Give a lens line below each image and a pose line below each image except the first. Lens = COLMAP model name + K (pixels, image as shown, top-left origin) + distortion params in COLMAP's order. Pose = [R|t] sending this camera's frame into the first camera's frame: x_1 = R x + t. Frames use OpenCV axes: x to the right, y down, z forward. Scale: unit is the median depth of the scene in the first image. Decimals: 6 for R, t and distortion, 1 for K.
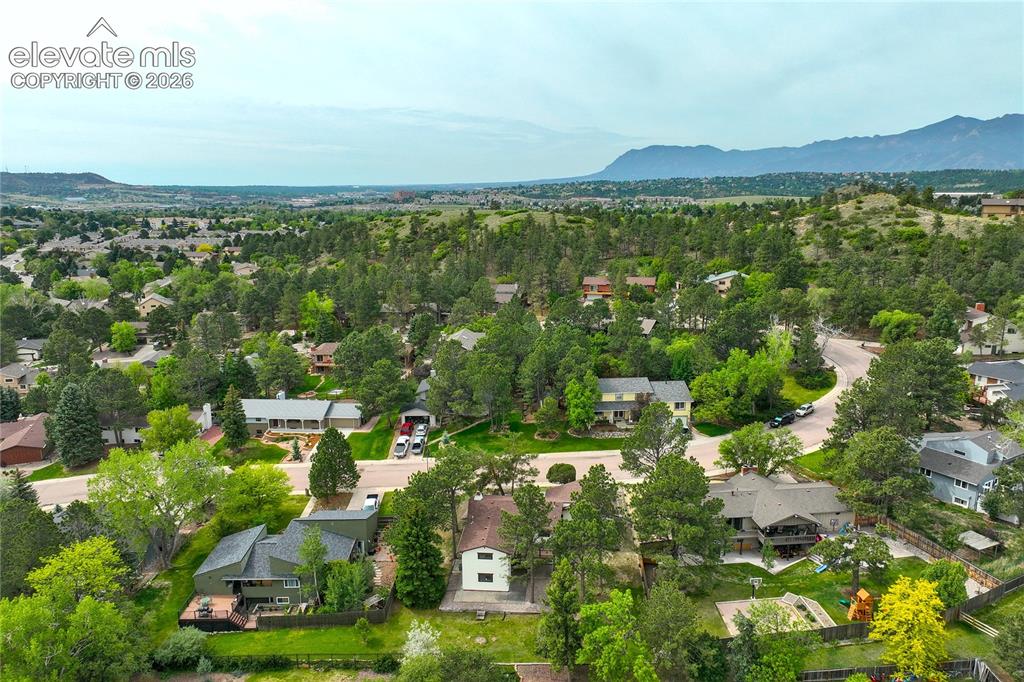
lens RADIAL K [[718.0, 0, 516.3], [0, 718.0, 341.2], [0, 0, 1]] dist [0.003480, 0.009071]
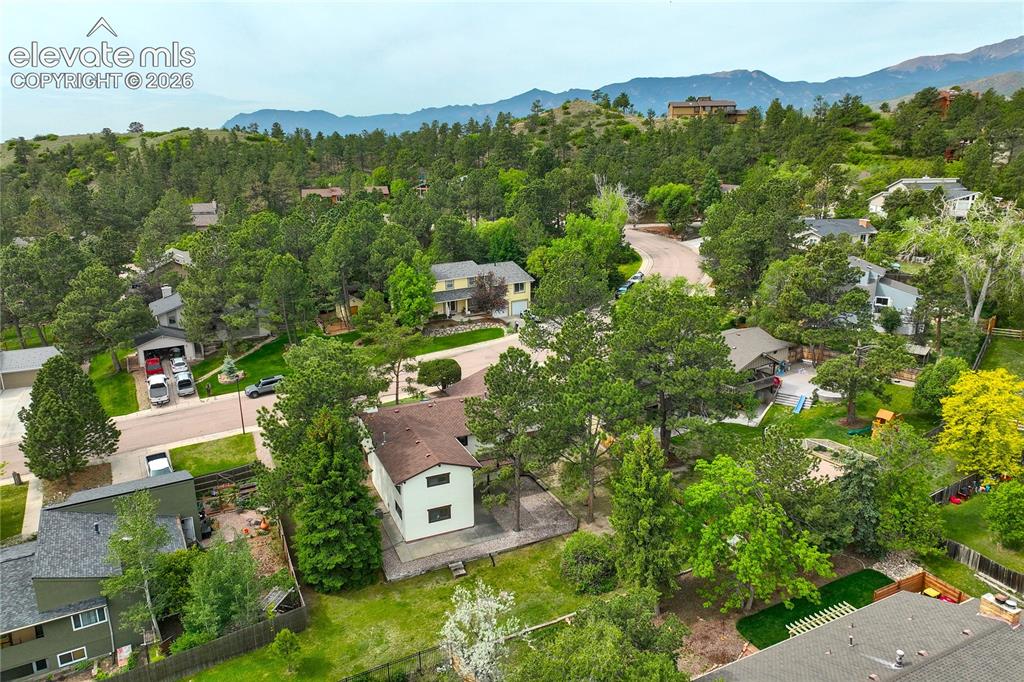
lens RADIAL K [[718.0, 0, 516.3], [0, 718.0, 341.2], [0, 0, 1]] dist [0.003480, 0.009071]
pose [[0.874379, -0.132183, 0.466893, -0.178268], [0.111719, 0.991172, 0.071390, 0.095067], [-0.472208, -0.010261, 0.881428, 0.278150]]
